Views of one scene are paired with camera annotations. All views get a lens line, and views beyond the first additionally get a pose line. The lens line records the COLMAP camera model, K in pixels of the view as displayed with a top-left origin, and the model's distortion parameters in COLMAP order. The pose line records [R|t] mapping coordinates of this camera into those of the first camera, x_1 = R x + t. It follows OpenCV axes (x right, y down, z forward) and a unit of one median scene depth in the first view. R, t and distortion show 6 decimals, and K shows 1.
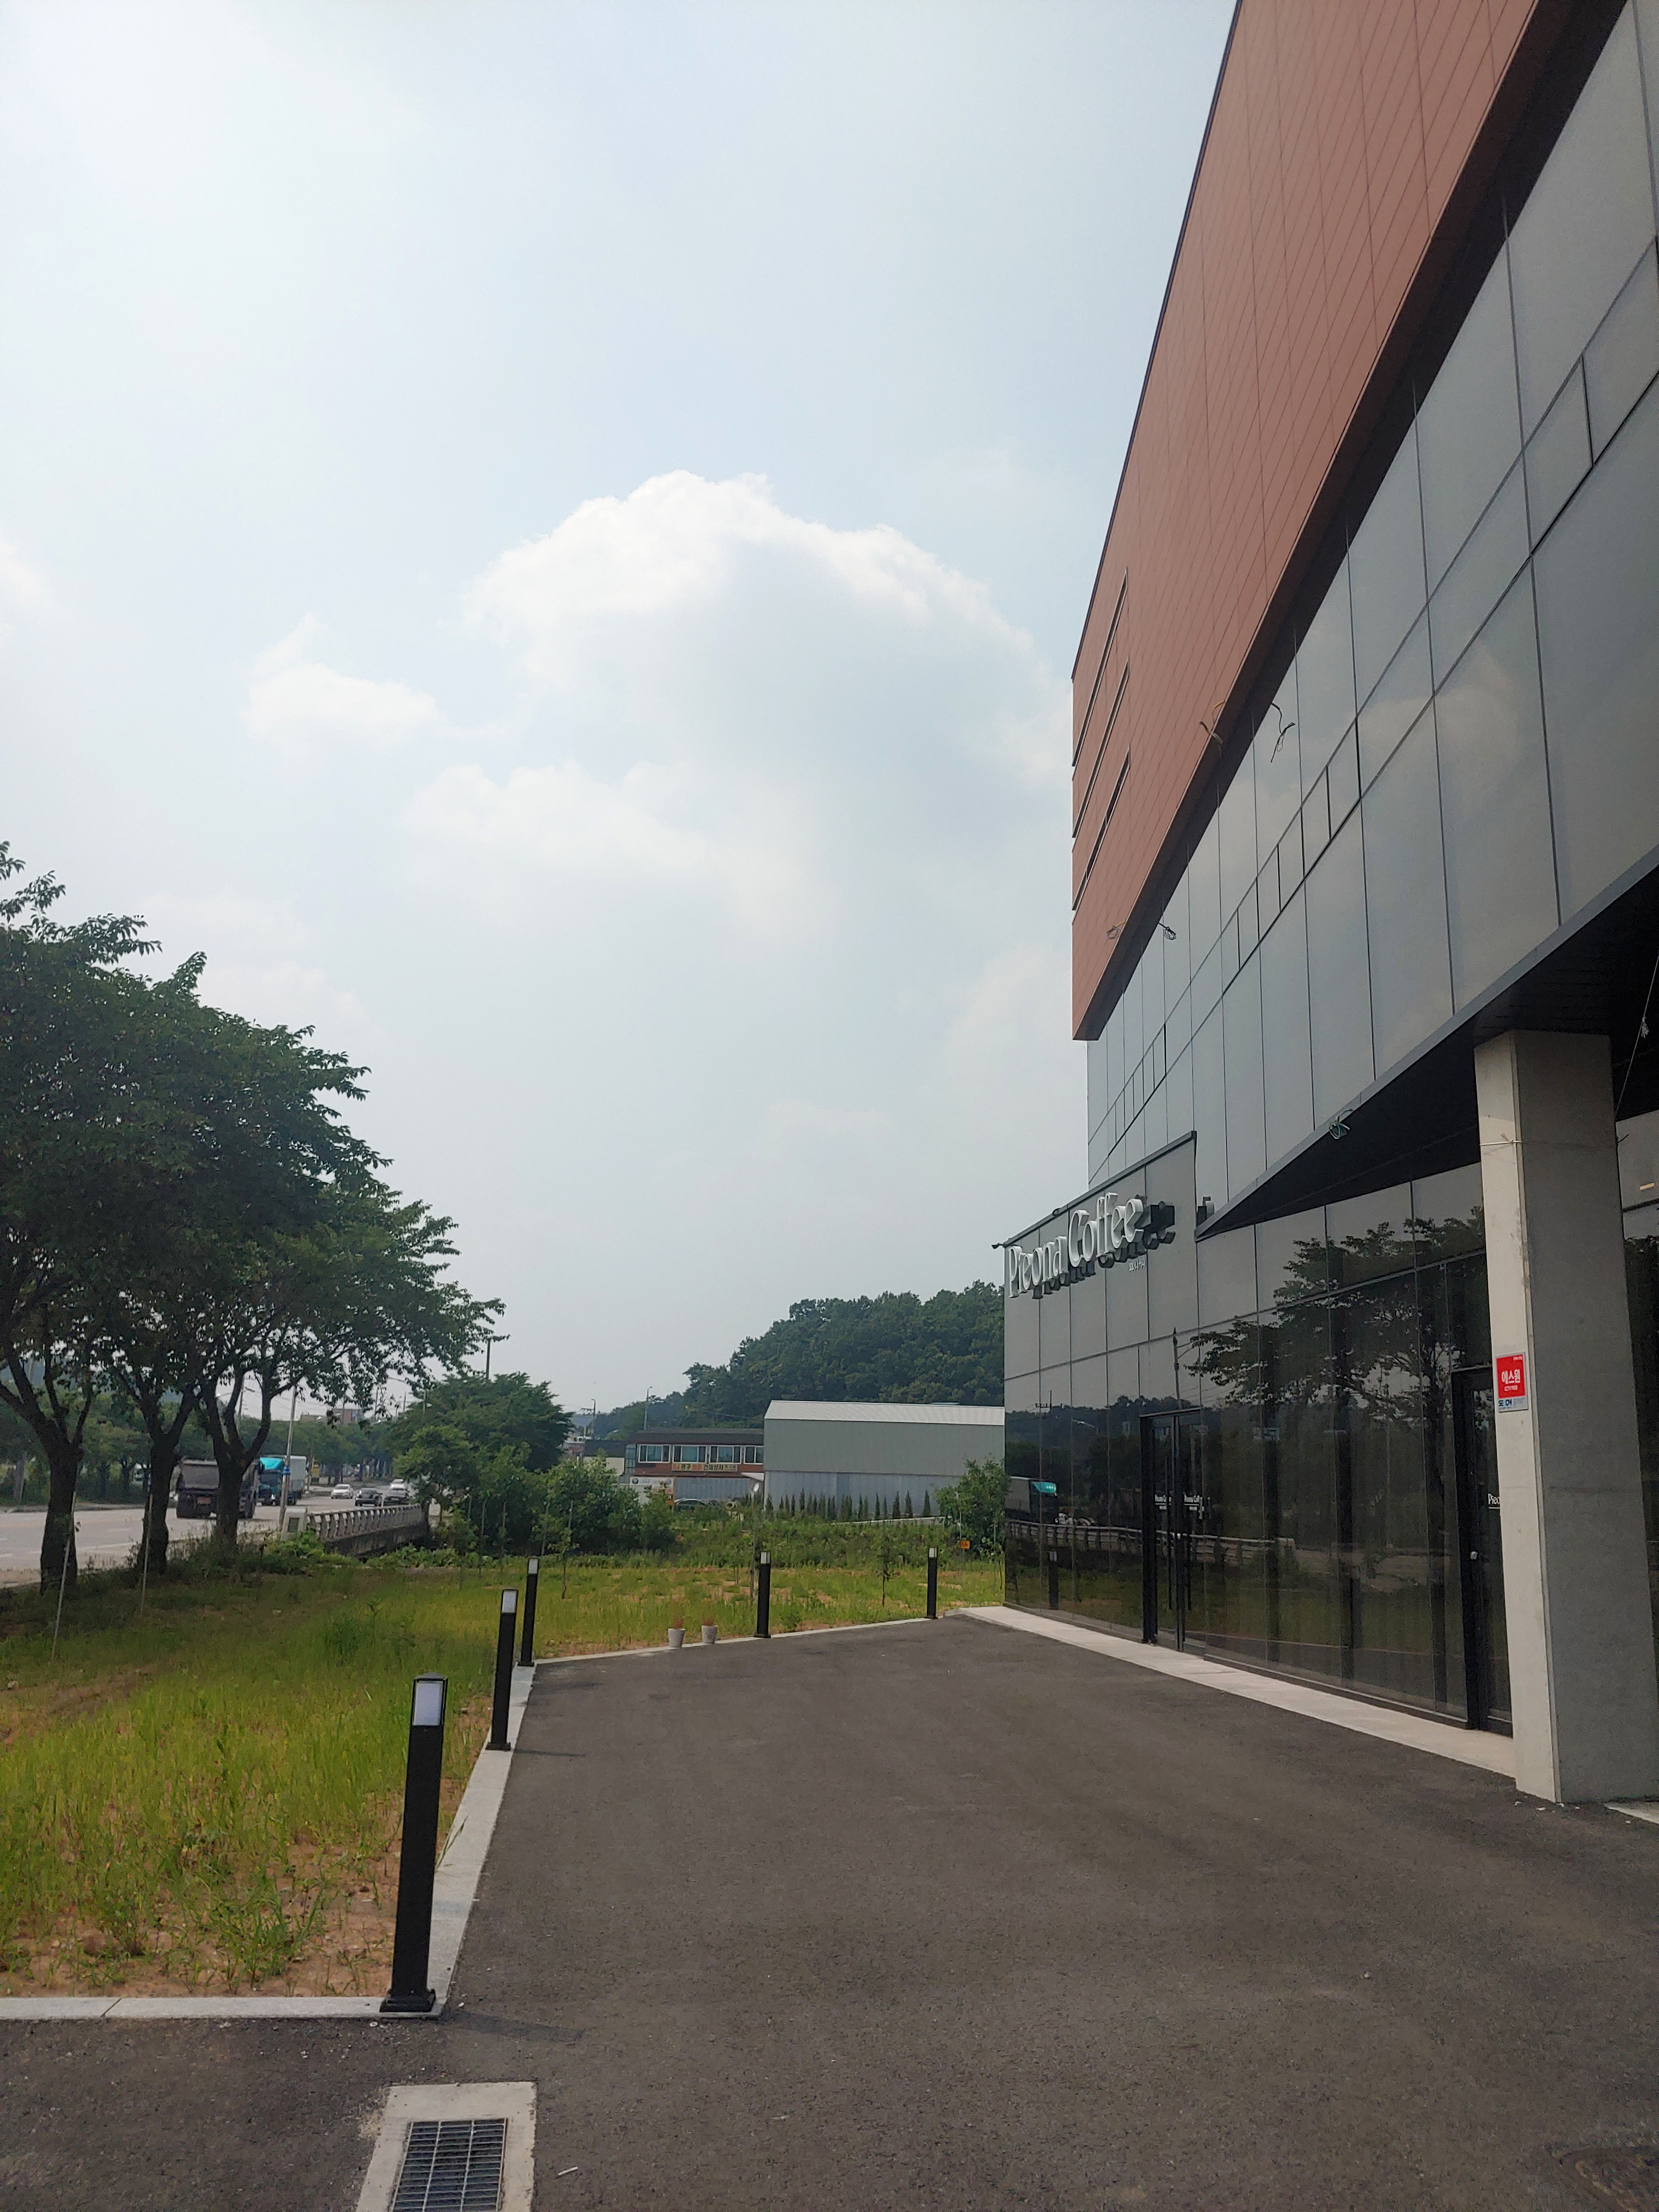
lens RADIAL K [[1681.9, 0, 829.5], [0, 1681.9, 1106.0], [0, 0, 1]] dist [-0.007558, -0.000475]
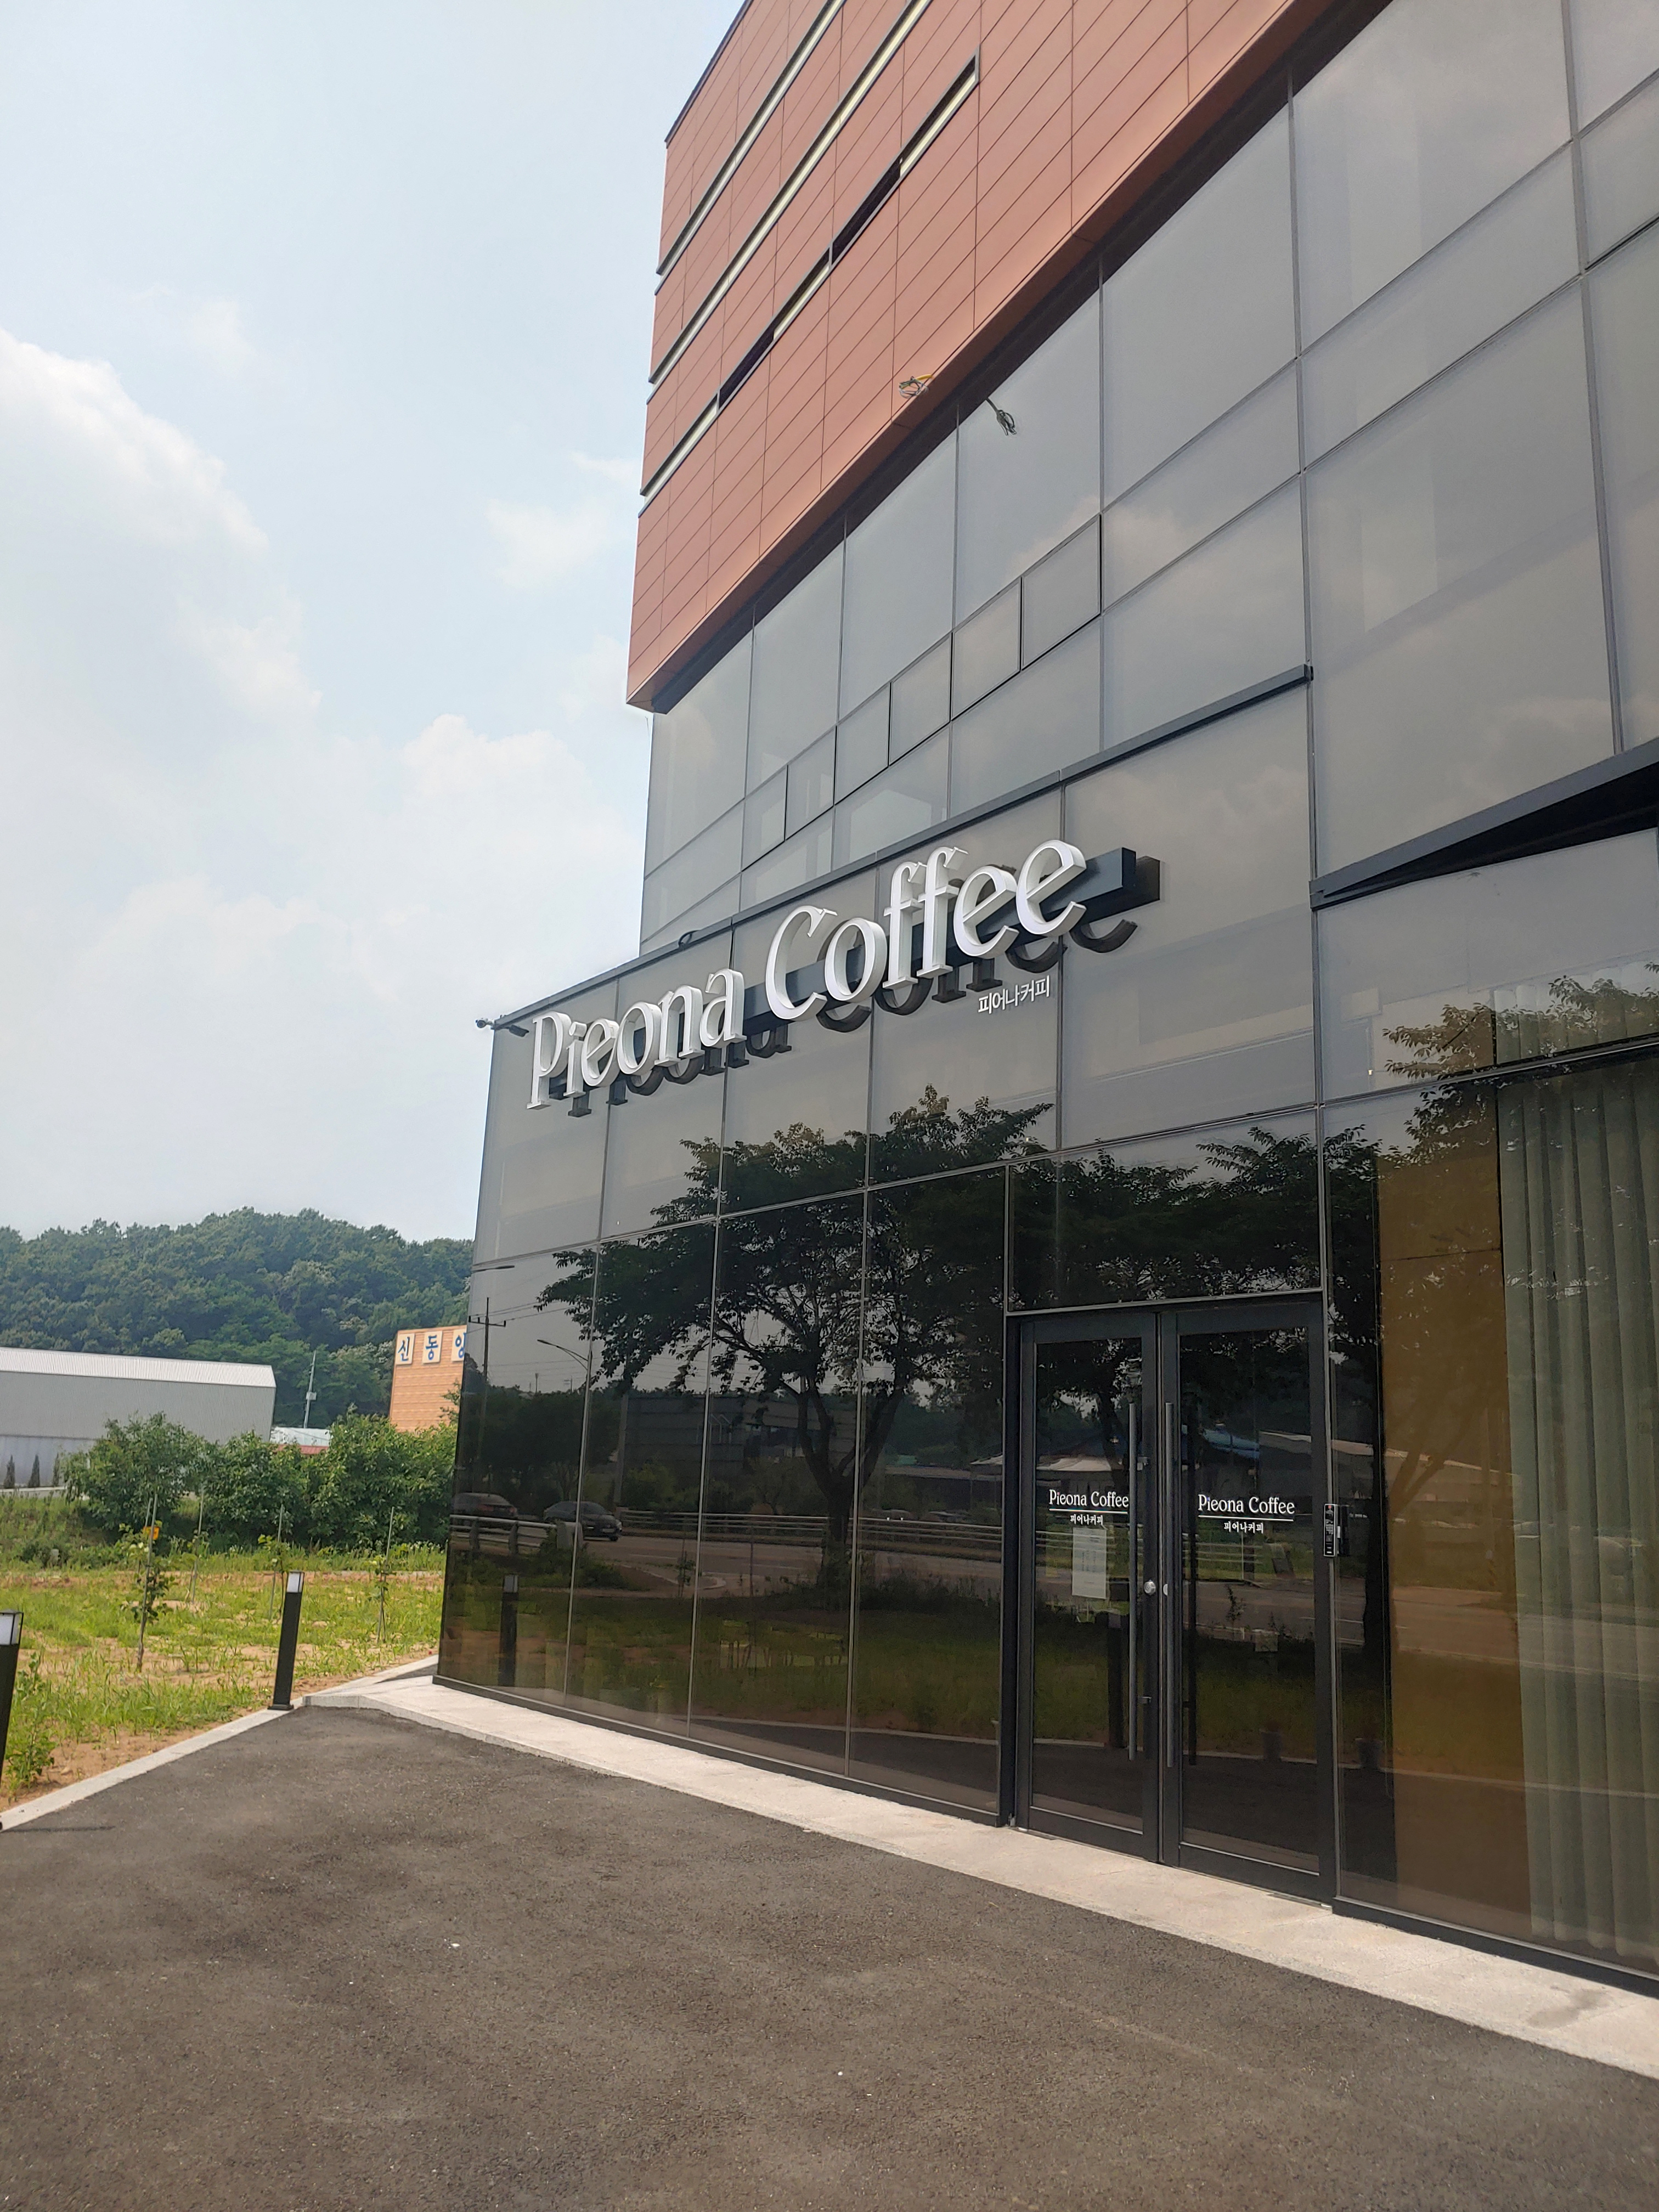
lens RADIAL K [[1681.9, 0, 829.5], [0, 1681.9, 1106.0], [0, 0, 1]] dist [-0.007558, -0.000475]
pose [[0.872110, 0.114438, 0.475740, -0.058001], [-0.122825, 0.992336, -0.013545, 0.100144], [-0.473644, -0.046620, 0.879481, 0.447767]]
